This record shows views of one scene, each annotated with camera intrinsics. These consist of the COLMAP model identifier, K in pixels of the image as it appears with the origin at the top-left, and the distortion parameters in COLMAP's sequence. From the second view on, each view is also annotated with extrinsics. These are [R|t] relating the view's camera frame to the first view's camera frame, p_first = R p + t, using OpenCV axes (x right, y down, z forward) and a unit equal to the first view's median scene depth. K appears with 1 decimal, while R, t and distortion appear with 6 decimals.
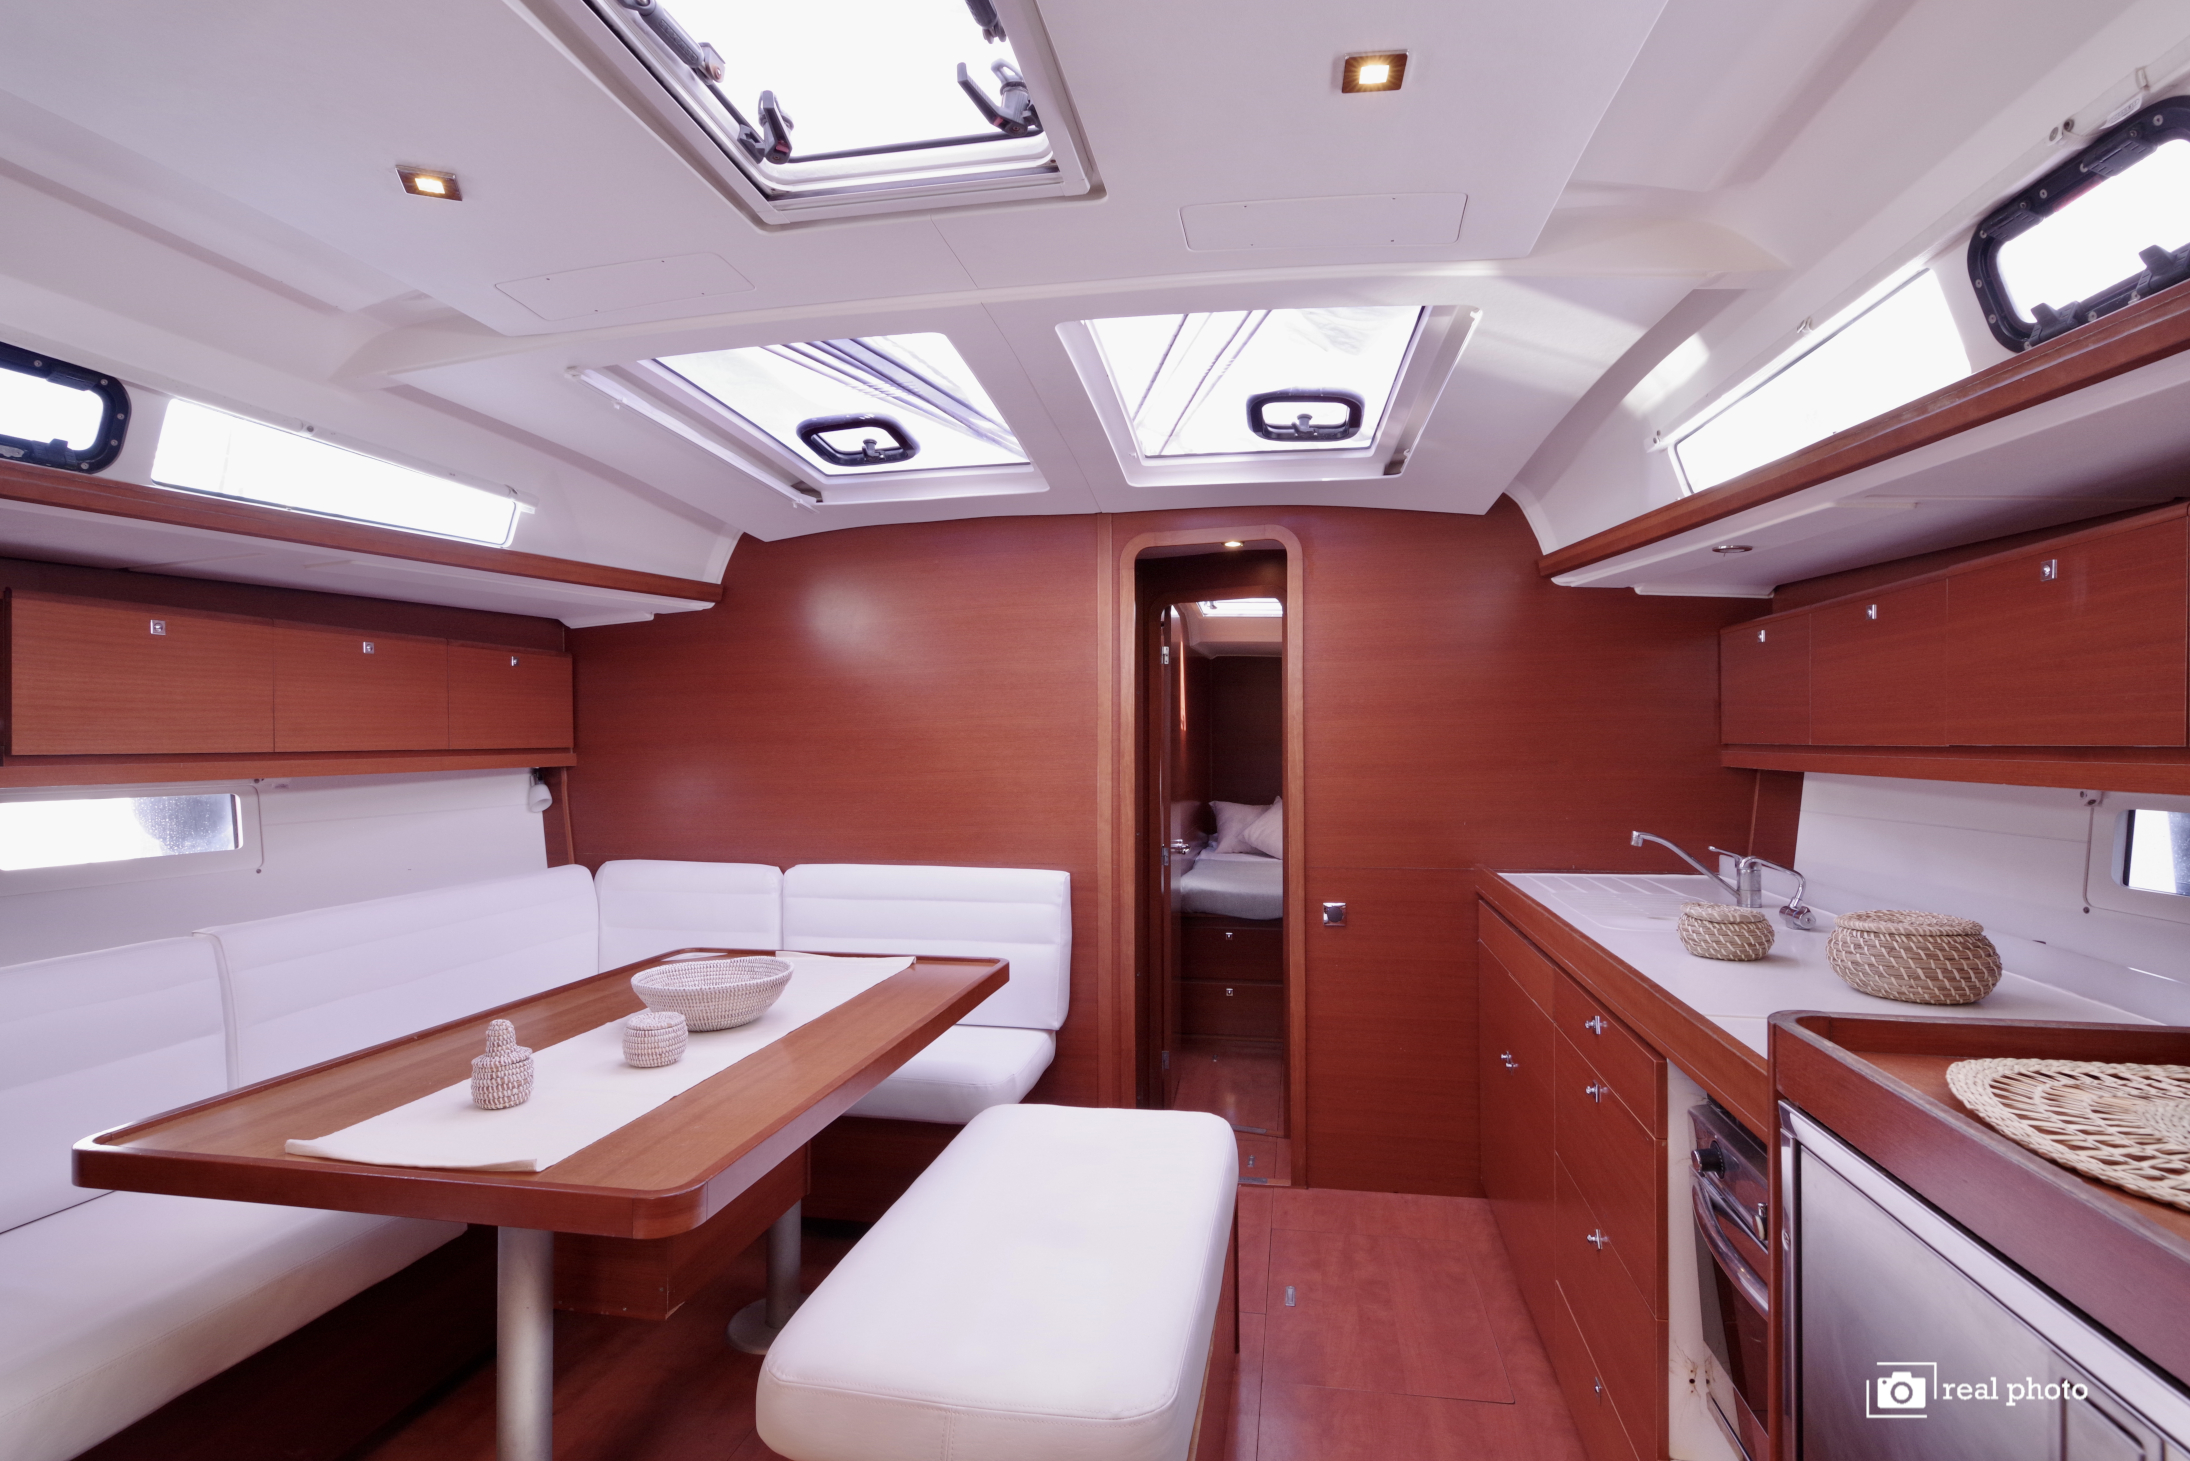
lens RADIAL K [[1058.1, 0, 1094.7], [0, 1058.1, 731.0], [0, 0, 1]] dist [0.004836, -0.000275]
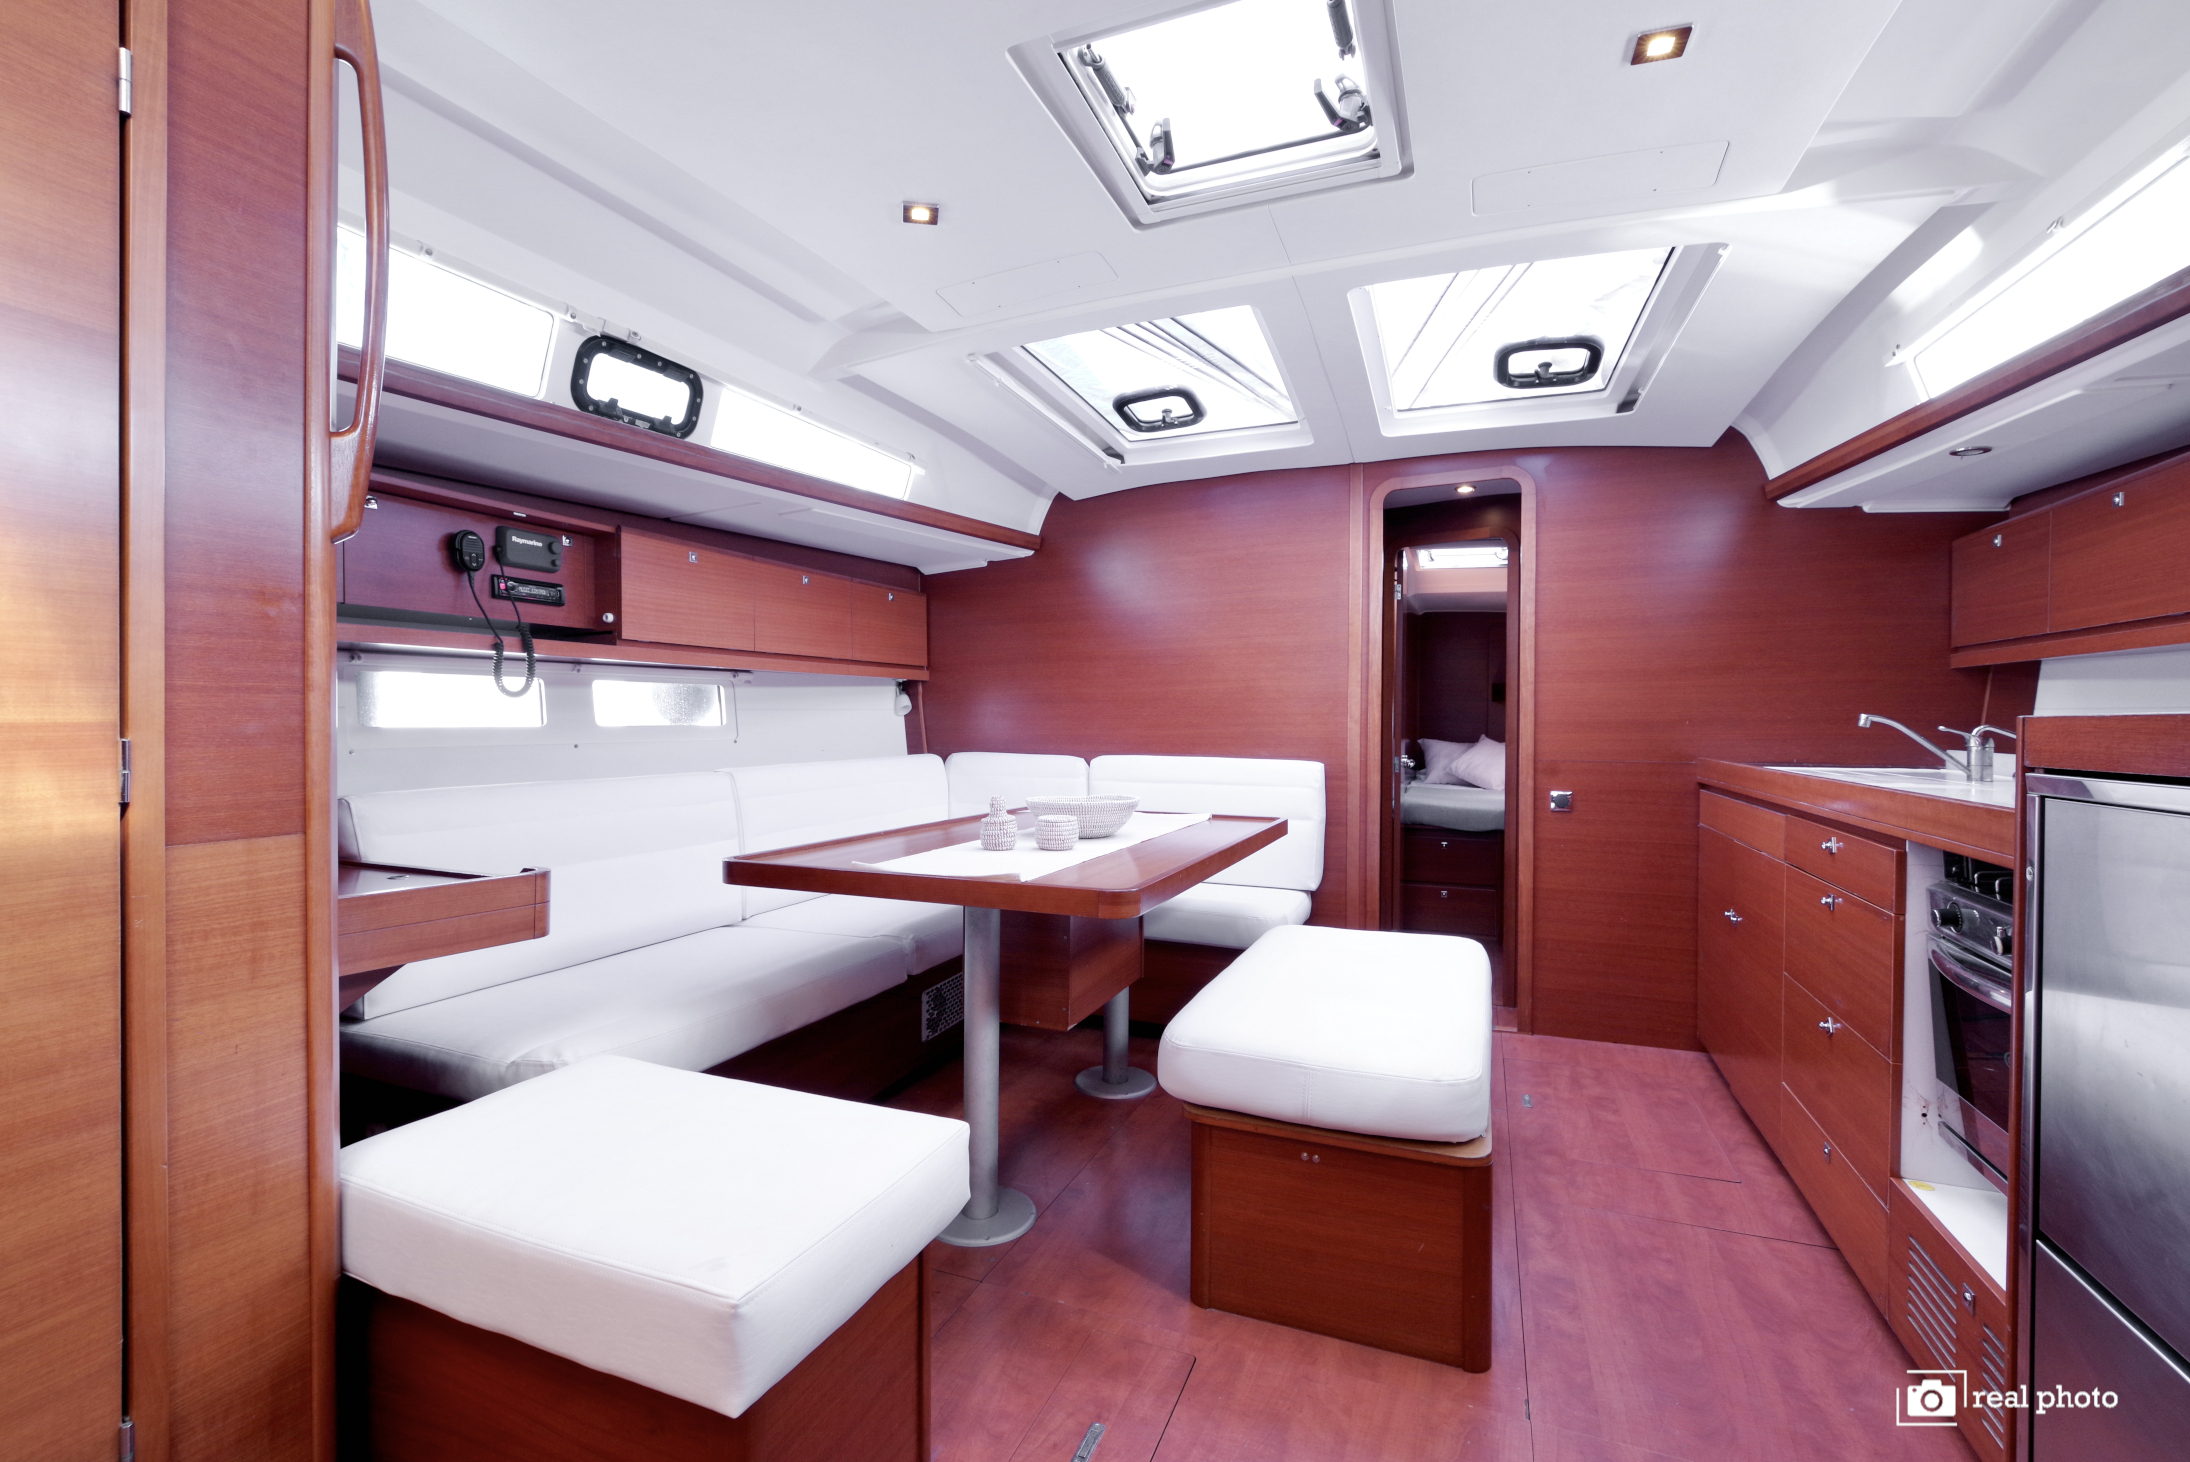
lens RADIAL K [[941.3, 0, 1095.8], [0, 941.3, 726.9], [0, 0, 1]] dist [0.000413, -0.000523]
pose [[0.981444, 0.009770, -0.191501, -0.095960], [-0.006386, 0.999813, 0.018280, 0.095843], [0.191644, -0.016718, 0.981322, -0.132821]]
